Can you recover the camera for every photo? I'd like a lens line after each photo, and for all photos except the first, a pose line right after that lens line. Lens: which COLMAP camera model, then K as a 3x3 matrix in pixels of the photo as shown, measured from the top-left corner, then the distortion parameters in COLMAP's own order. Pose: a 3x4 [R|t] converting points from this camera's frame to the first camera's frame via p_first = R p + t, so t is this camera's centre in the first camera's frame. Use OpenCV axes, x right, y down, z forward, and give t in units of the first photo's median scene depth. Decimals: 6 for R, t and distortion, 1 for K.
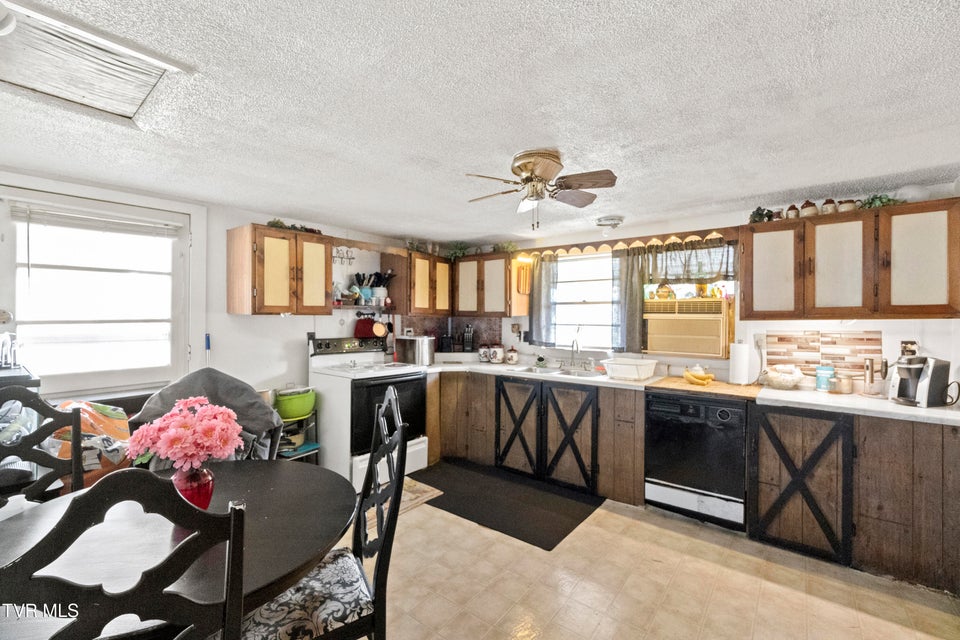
lens RADIAL K [[417.4, 0, 477.7], [0, 417.4, 316.9], [0, 0, 1]] dist [-0.004873, -0.000118]
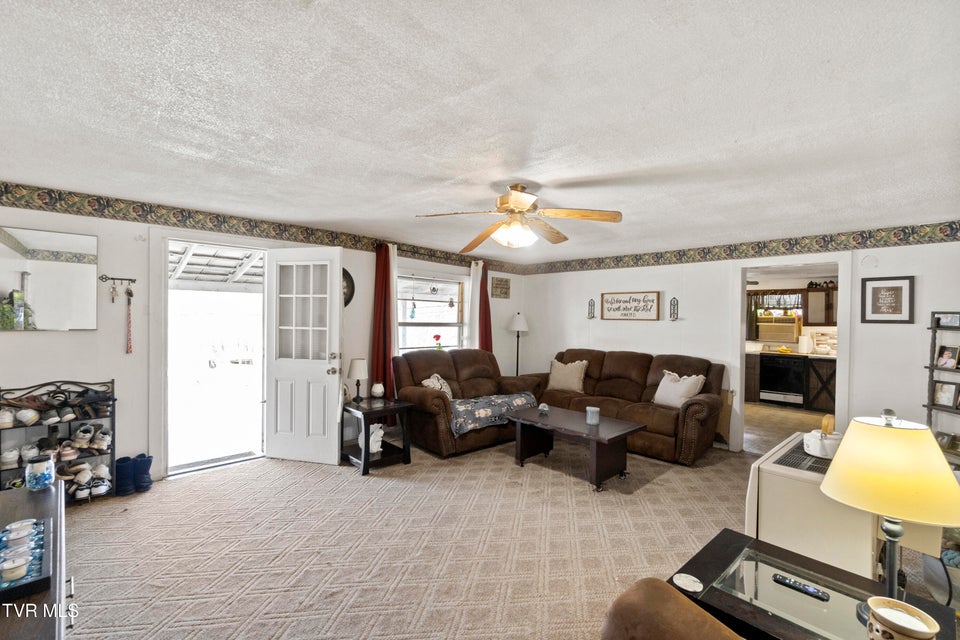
lens RADIAL K [[417.4, 0, 476.5], [0, 417.4, 319.5], [0, 0, 1]] dist [-0.004873, -0.000118]
pose [[0.990469, 0.013109, -0.137113, -0.876046], [-0.013470, 0.999908, -0.001707, -0.000814], [0.137078, 0.003538, 0.990554, -1.577812]]
